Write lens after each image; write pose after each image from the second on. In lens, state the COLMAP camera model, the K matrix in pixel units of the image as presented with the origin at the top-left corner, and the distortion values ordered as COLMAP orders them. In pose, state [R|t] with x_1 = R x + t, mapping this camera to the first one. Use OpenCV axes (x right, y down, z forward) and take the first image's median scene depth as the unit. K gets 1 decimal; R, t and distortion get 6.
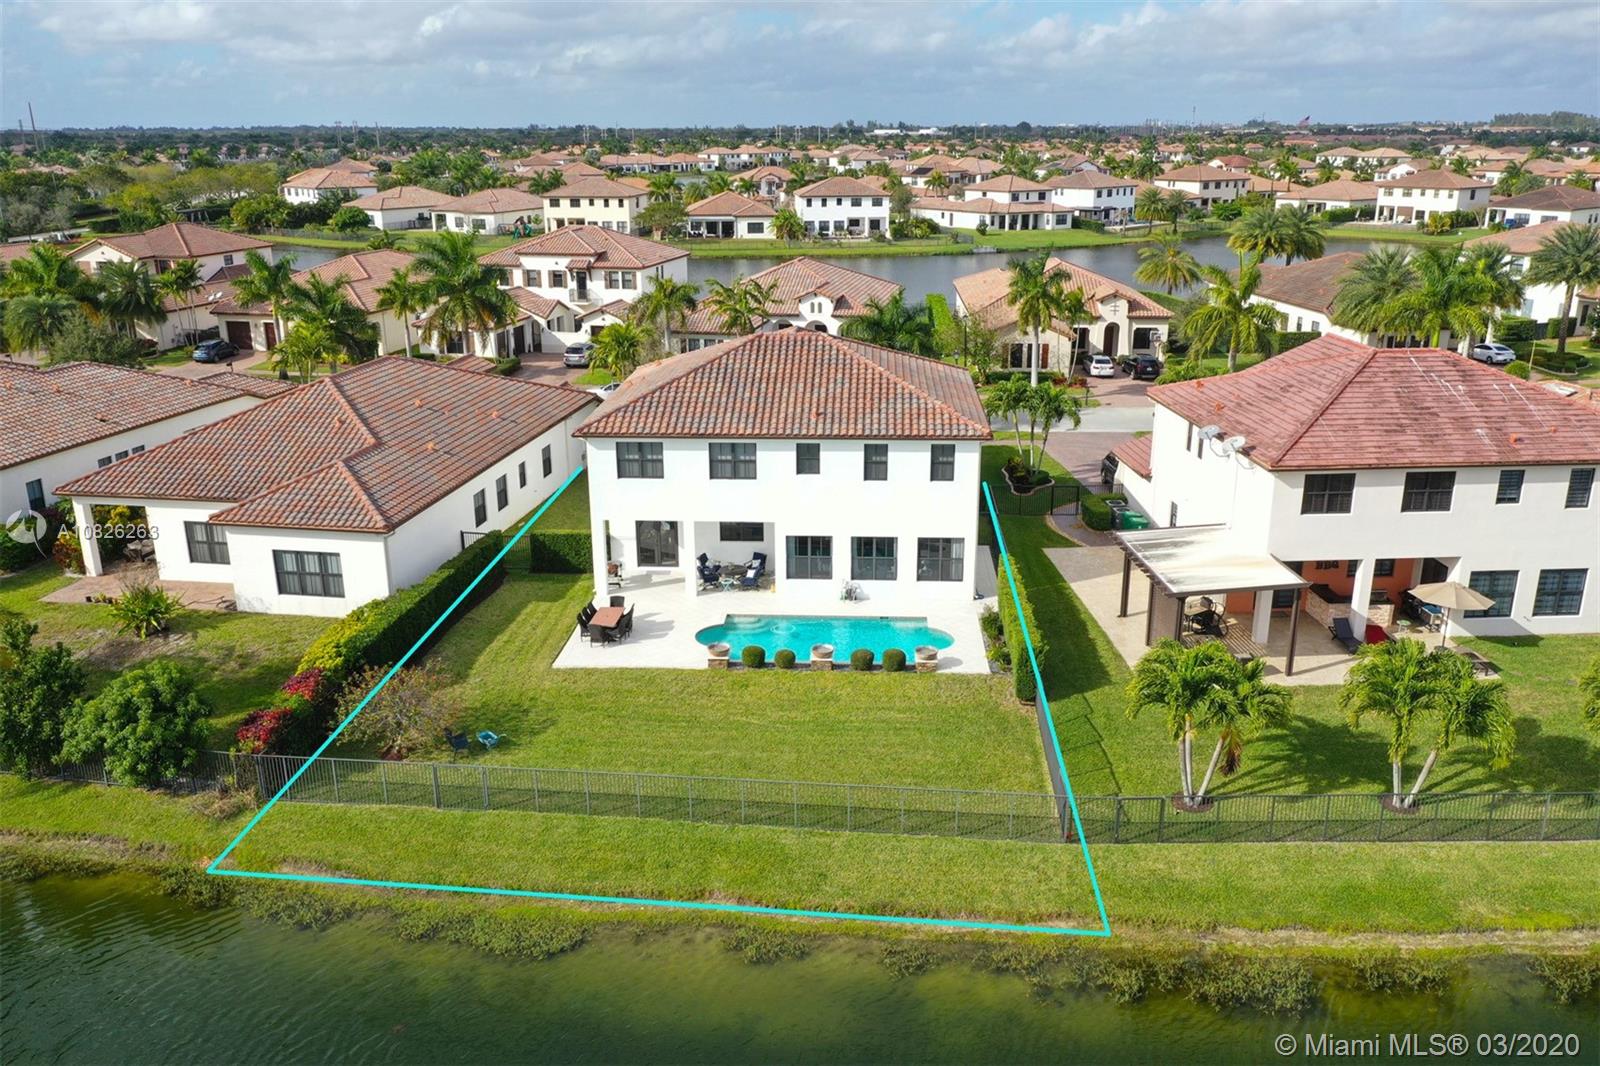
lens RADIAL K [[1297.9, 0, 791.1], [0, 1297.9, 534.0], [0, 0, 1]] dist [-0.006866, 0.001850]
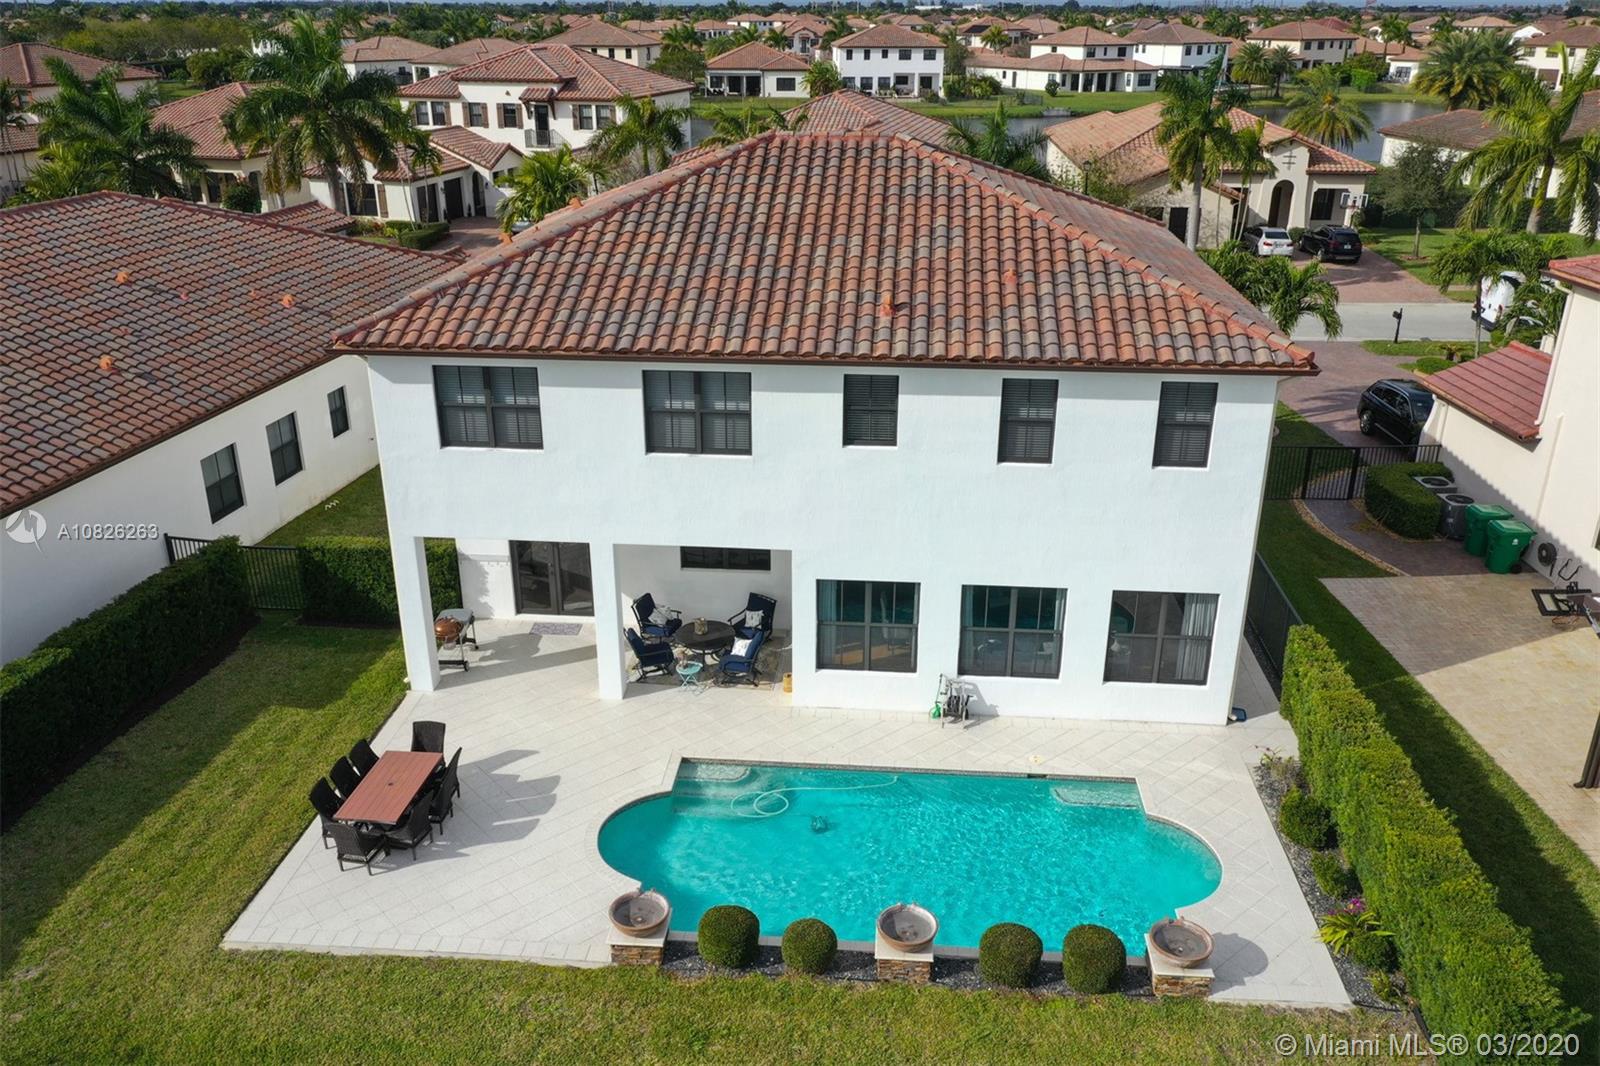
lens RADIAL K [[1297.9, 0, 803.7], [0, 1297.9, 533.7], [0, 0, 1]] dist [-0.006866, 0.001850]
pose [[0.999812, 0.014874, -0.012463, -0.002961], [-0.013809, 0.996569, 0.081605, -0.048325], [0.013634, -0.081418, 0.996587, 0.524016]]
